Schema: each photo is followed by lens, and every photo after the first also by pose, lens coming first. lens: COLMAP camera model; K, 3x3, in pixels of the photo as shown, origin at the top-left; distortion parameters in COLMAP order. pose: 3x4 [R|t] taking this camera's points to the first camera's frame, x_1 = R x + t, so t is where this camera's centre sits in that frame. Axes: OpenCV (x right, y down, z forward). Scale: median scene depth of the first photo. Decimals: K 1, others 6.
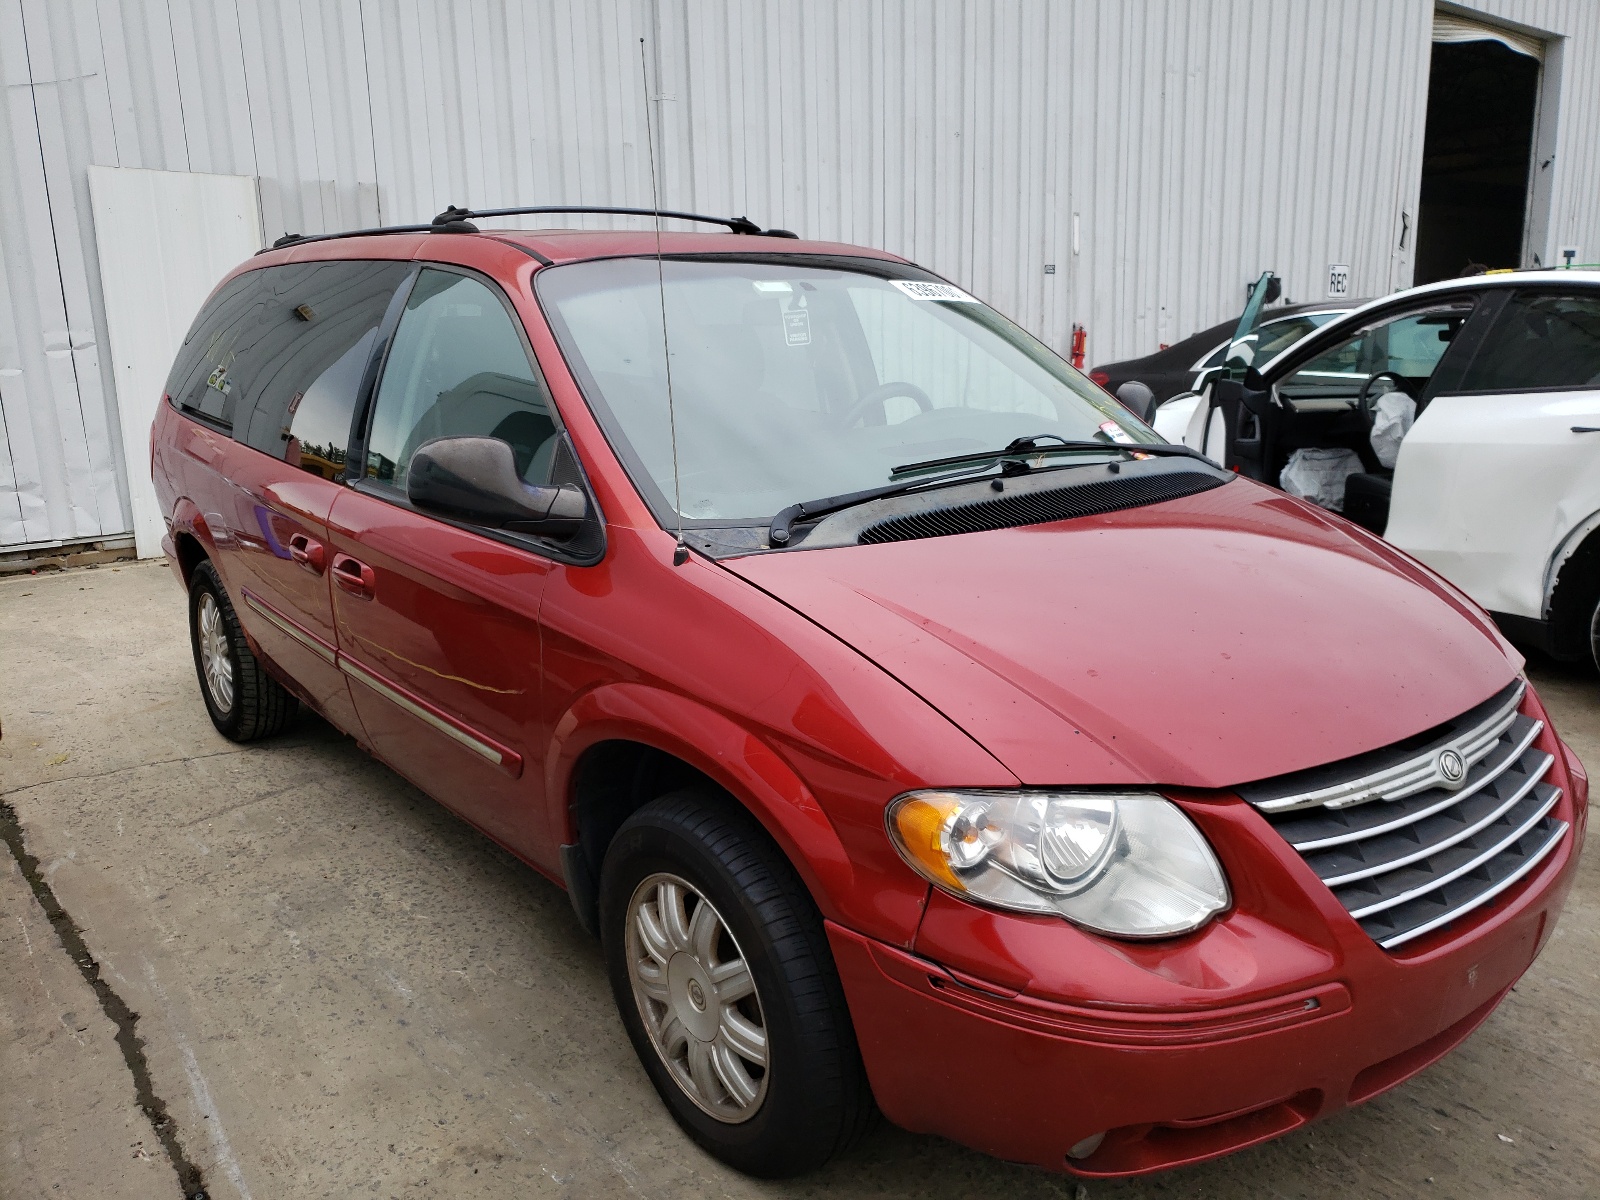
lens RADIAL K [[1246.2, 0, 802.5], [0, 1246.2, 601.7], [0, 0, 1]] dist [0.014660, 0.005756]
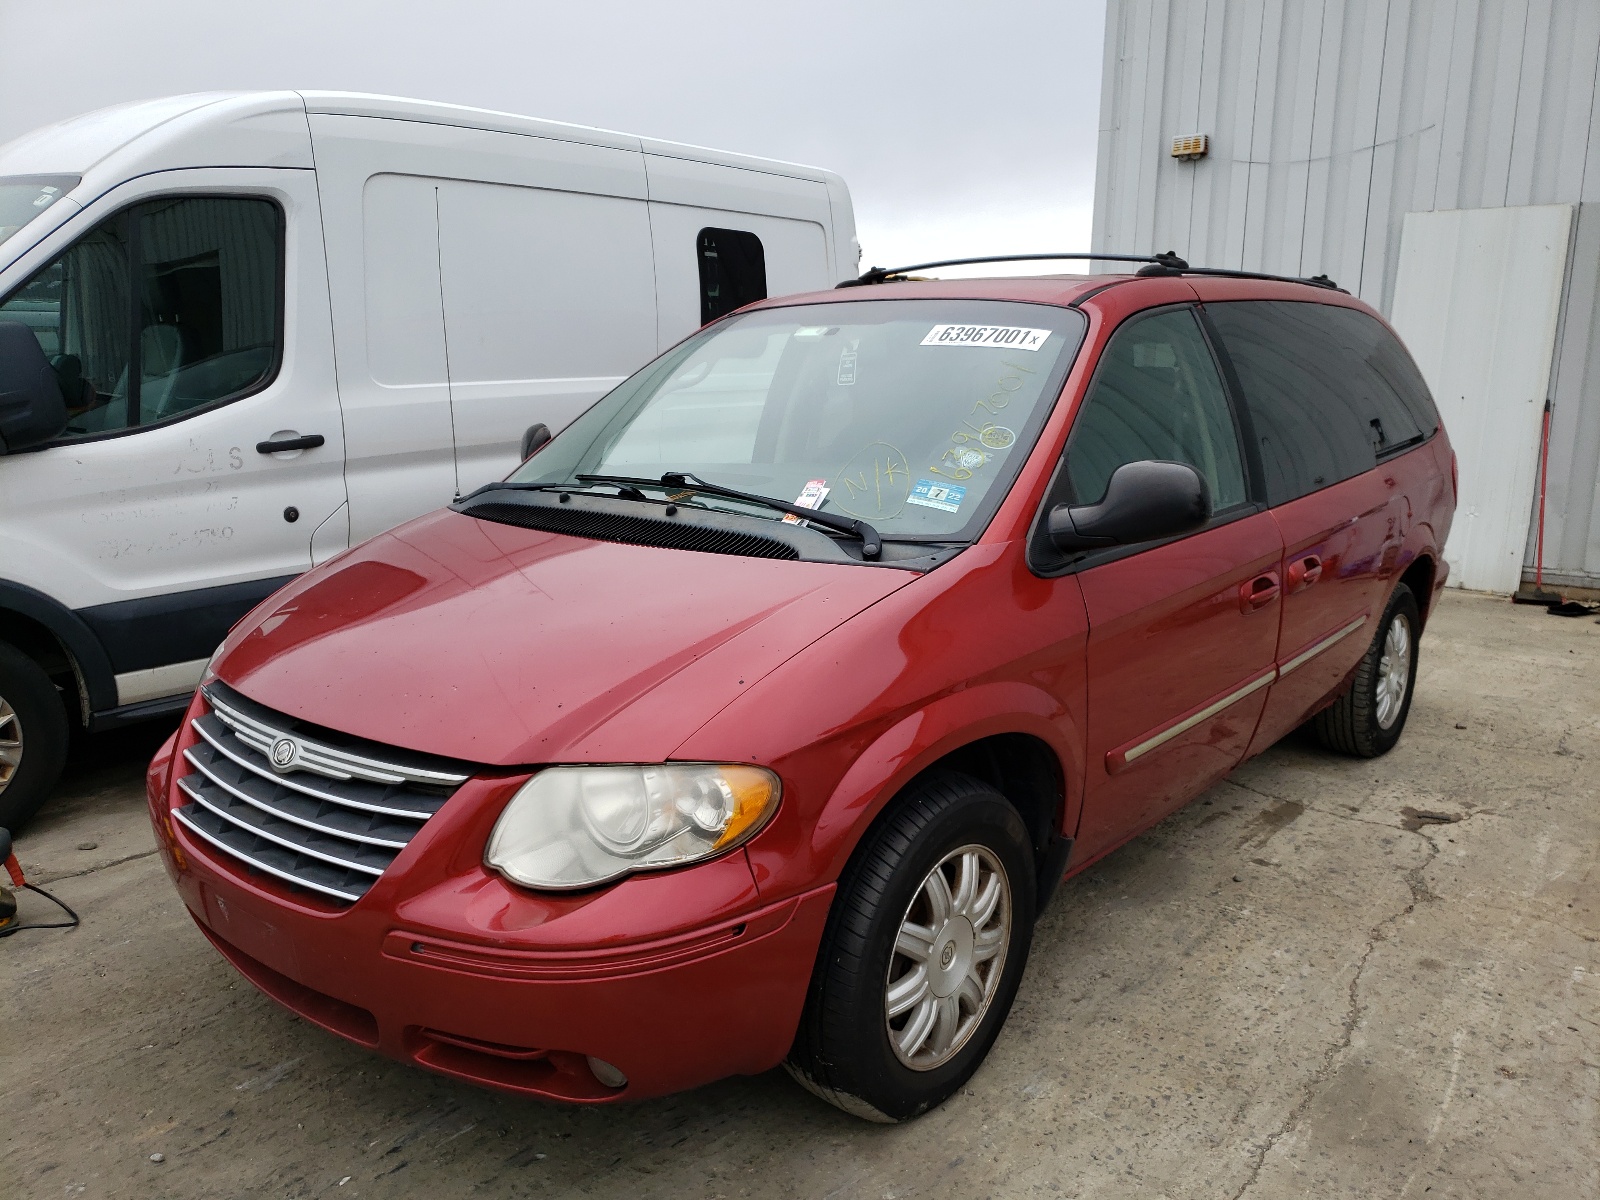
lens RADIAL K [[1246.2, 0, 801.6], [0, 1246.2, 599.7], [0, 0, 1]] dist [0.014660, 0.005756]
pose [[0.204884, 0.209038, -0.956204, 1.270183], [-0.230373, 0.959782, 0.160458, -0.225471], [0.951289, 0.187409, 0.244800, 0.859975]]
